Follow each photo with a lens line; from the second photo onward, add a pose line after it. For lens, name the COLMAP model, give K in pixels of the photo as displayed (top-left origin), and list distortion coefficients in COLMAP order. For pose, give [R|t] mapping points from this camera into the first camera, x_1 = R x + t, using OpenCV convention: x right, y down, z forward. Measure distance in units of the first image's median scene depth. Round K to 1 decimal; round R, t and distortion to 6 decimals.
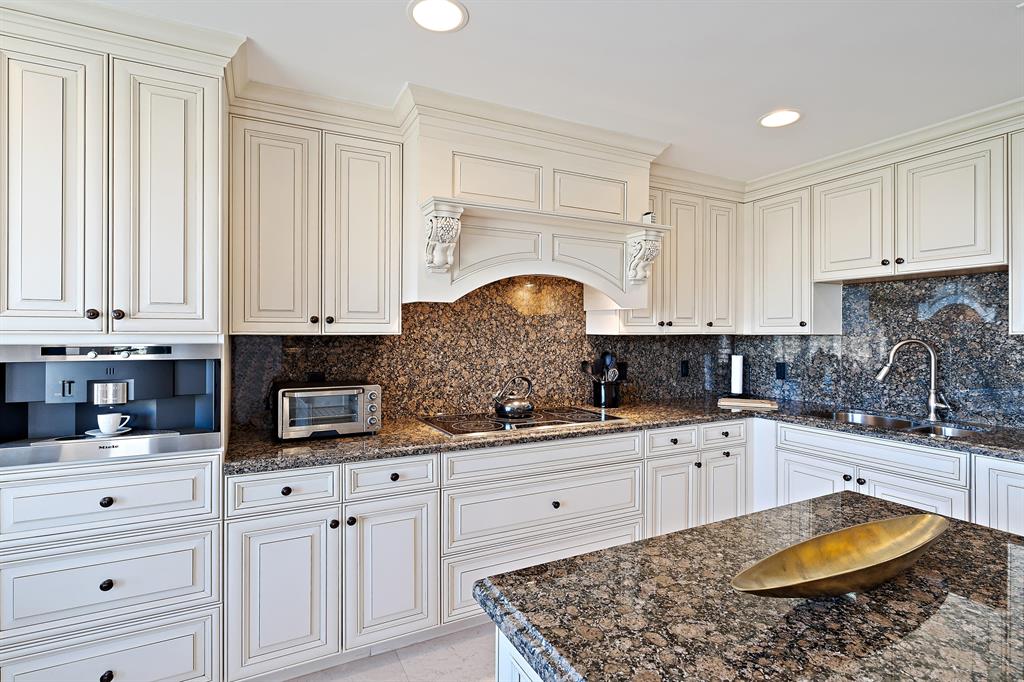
lens RADIAL K [[488.2, 0, 476.8], [0, 488.2, 329.9], [0, 0, 1]] dist [-0.001702, -0.000191]
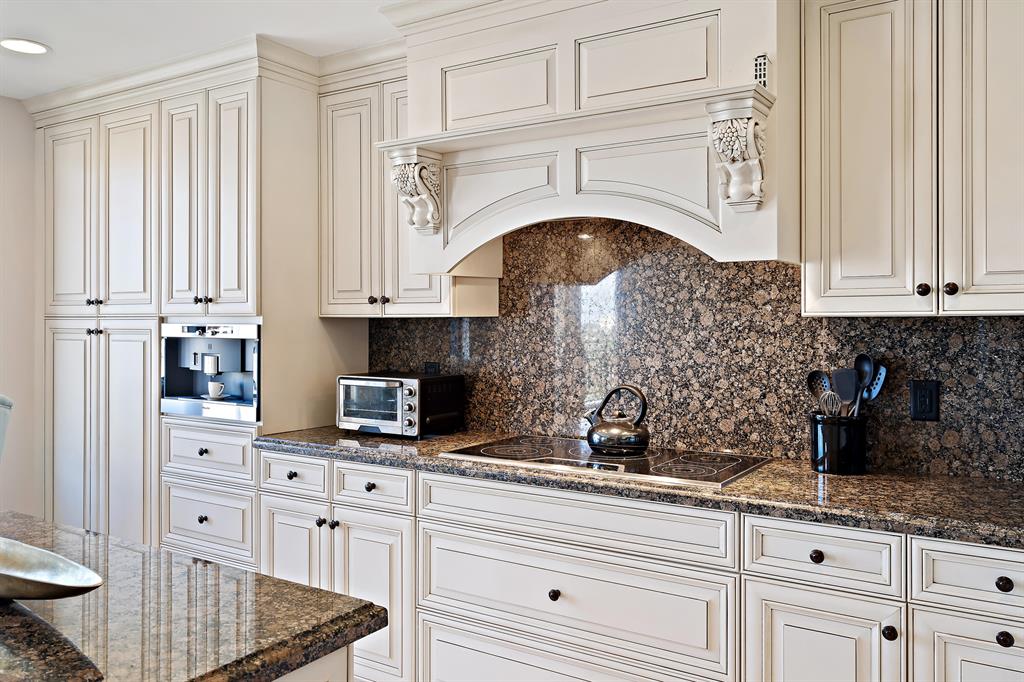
lens RADIAL K [[843.7, 0, 514.5], [0, 843.7, 313.5], [0, 0, 1]] dist [0.000057, -0.001259]
pose [[0.507645, -0.005452, -0.861549, 0.878116], [0.007178, 0.999972, -0.002098, 0.006496], [0.861537, -0.005120, 0.507670, 0.350839]]
